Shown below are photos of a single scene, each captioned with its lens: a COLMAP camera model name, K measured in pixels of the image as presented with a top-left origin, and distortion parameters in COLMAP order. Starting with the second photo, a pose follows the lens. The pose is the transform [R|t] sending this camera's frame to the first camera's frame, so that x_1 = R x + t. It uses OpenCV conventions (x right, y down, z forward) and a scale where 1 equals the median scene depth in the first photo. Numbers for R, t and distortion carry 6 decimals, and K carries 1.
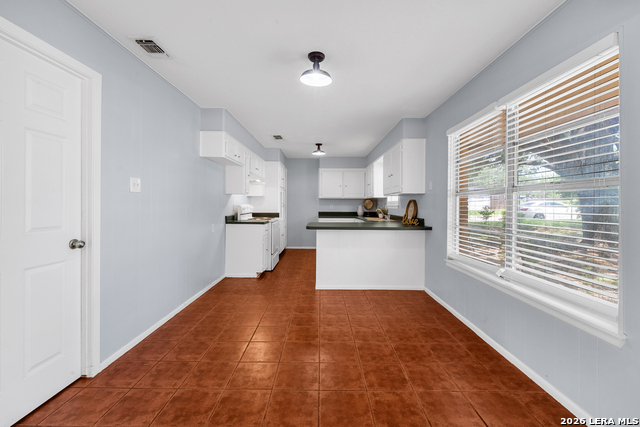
lens RADIAL K [[267.0, 0, 319.5], [0, 267.0, 202.5], [0, 0, 1]] dist [-0.001598, -0.000365]
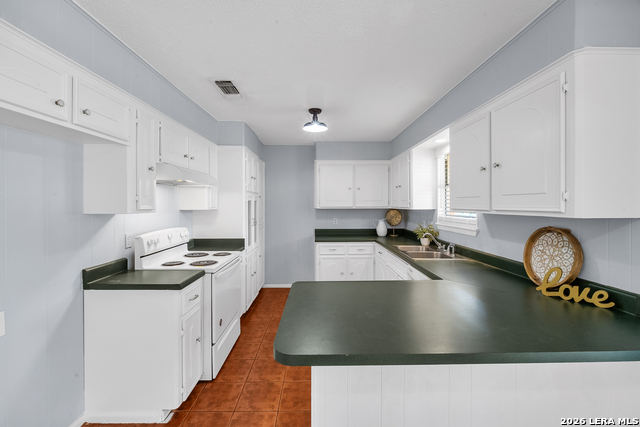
lens RADIAL K [[267.0, 0, 319.5], [0, 267.0, 202.5], [0, 0, 1]] dist [-0.001598, -0.000365]
pose [[0.999800, -0.006955, 0.018734, -0.004396], [0.006944, 0.999976, 0.000646, -0.035143], [-0.018738, -0.000516, 0.999824, 0.433272]]
